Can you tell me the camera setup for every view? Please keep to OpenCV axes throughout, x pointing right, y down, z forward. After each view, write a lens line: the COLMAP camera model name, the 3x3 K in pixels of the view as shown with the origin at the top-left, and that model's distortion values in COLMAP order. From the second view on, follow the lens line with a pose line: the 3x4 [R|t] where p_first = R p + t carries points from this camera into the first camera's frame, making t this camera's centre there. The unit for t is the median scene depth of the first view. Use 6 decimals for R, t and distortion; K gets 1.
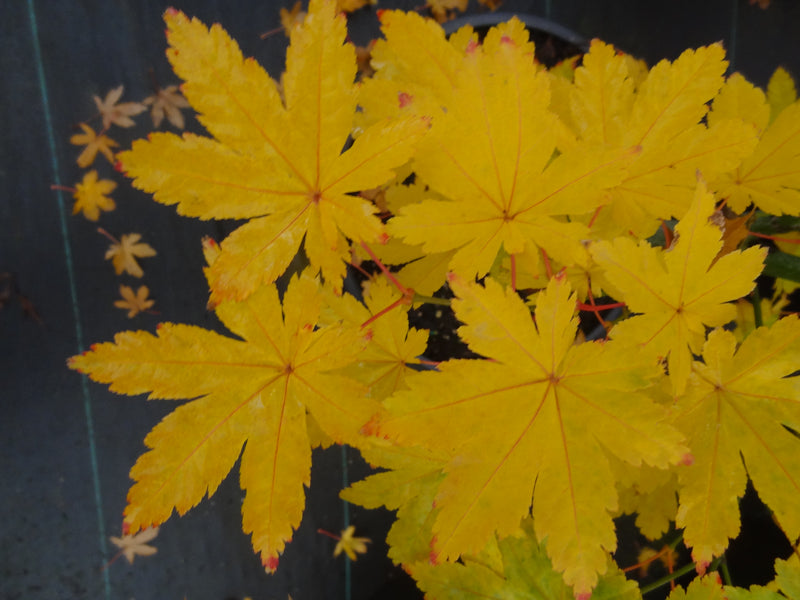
lens RADIAL K [[554.4, 0, 403.1], [0, 554.4, 300.7], [0, 0, 1]] dist [-0.007081, 0.007530]
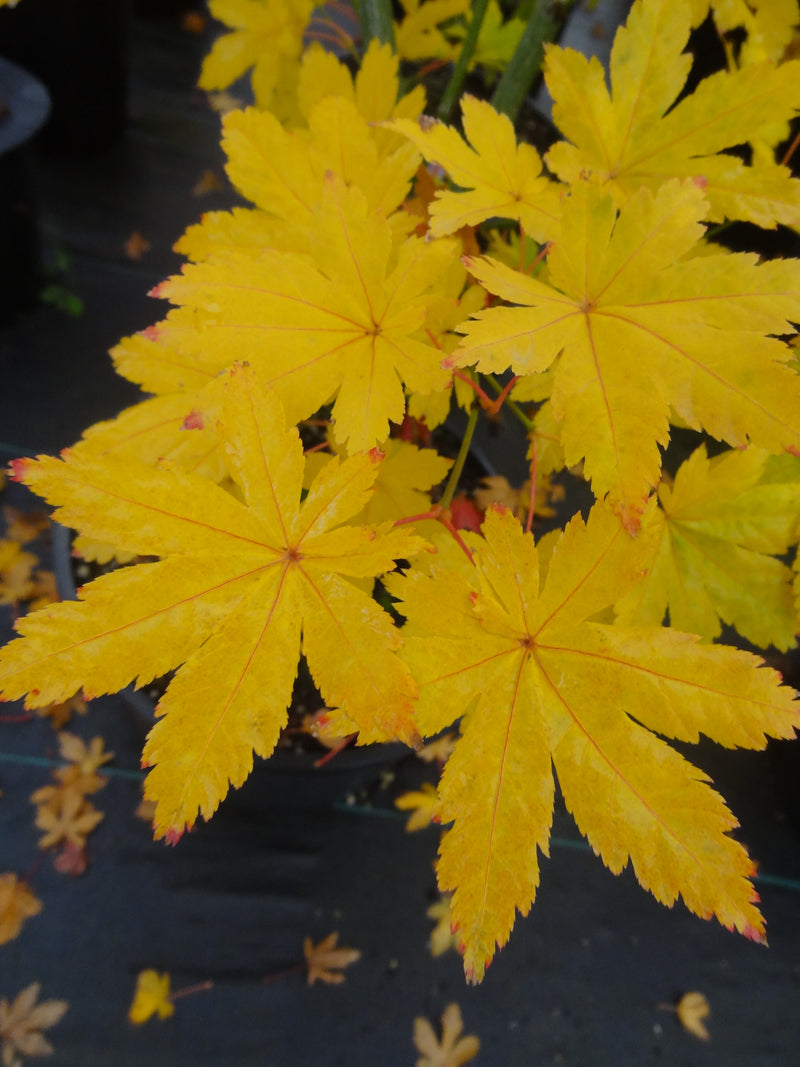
lens RADIAL K [[739.4, 0, 400.8], [0, 739.4, 532.7], [0, 0, 1]] dist [-0.007081, 0.007530]
pose [[0.186954, -0.931929, 0.310737, -0.398750], [0.982130, 0.184279, -0.038227, -0.021336], [-0.021638, 0.312331, 0.949727, 0.092573]]
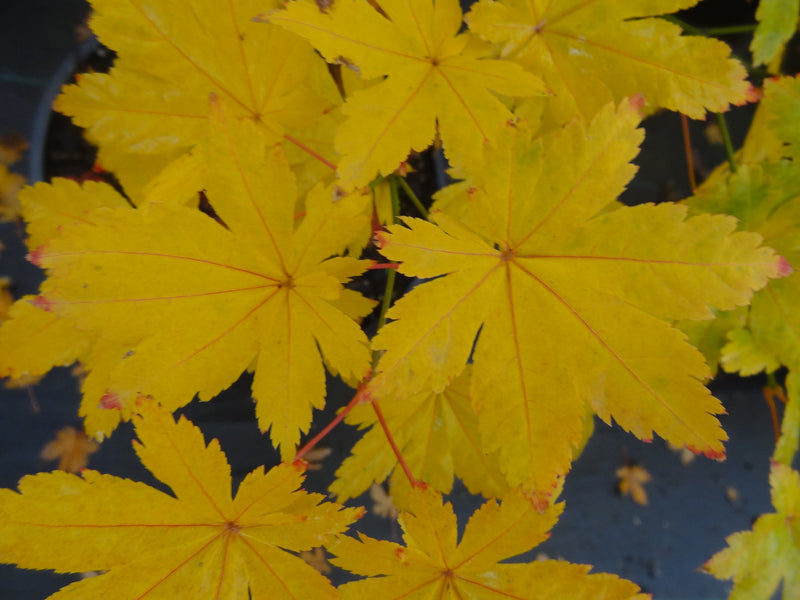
lens RADIAL K [[554.4, 0, 400.6], [0, 554.4, 298.5], [0, 0, 1]] dist [-0.007081, 0.007530]
pose [[0.125987, -0.990520, -0.054746, 0.229610], [0.985984, 0.118943, 0.116999, -0.085996], [-0.109378, -0.068719, 0.991622, 0.240516]]
